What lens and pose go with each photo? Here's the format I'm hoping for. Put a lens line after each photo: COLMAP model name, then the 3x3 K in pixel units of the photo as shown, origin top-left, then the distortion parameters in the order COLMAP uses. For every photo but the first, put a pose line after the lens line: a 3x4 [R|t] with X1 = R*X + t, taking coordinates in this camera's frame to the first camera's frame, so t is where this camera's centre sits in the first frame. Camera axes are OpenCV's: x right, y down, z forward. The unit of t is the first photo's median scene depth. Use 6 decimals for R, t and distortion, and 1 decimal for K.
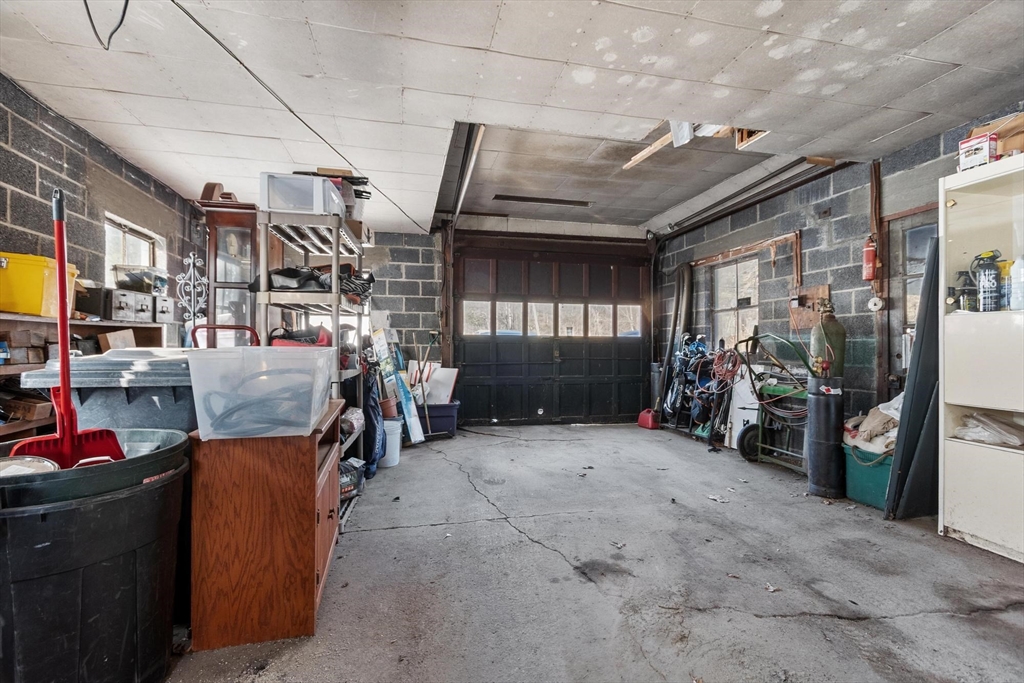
lens RADIAL K [[434.3, 0, 512.0], [0, 434.3, 341.5], [0, 0, 1]] dist [0.000008, 0.000110]
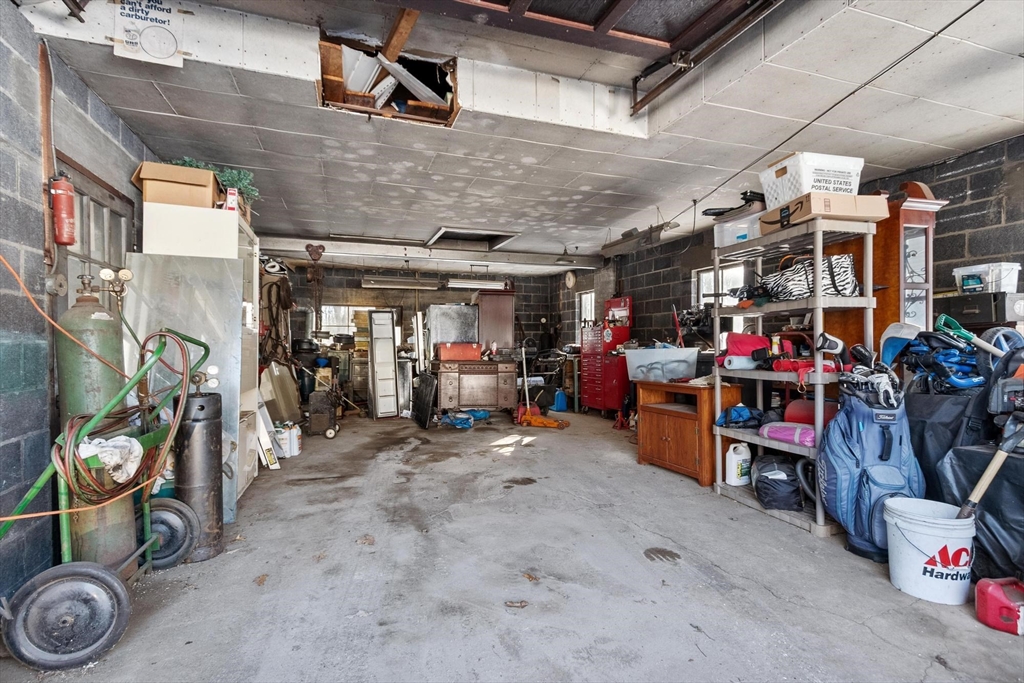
lens RADIAL K [[434.3, 0, 512.0], [0, 434.3, 341.5], [0, 0, 1]] dist [0.000008, 0.000110]
pose [[-0.993791, 0.002344, -0.111236, 0.408102], [0.003987, 0.999886, -0.014551, 0.008072], [0.111189, -0.014904, -0.993688, 2.574777]]
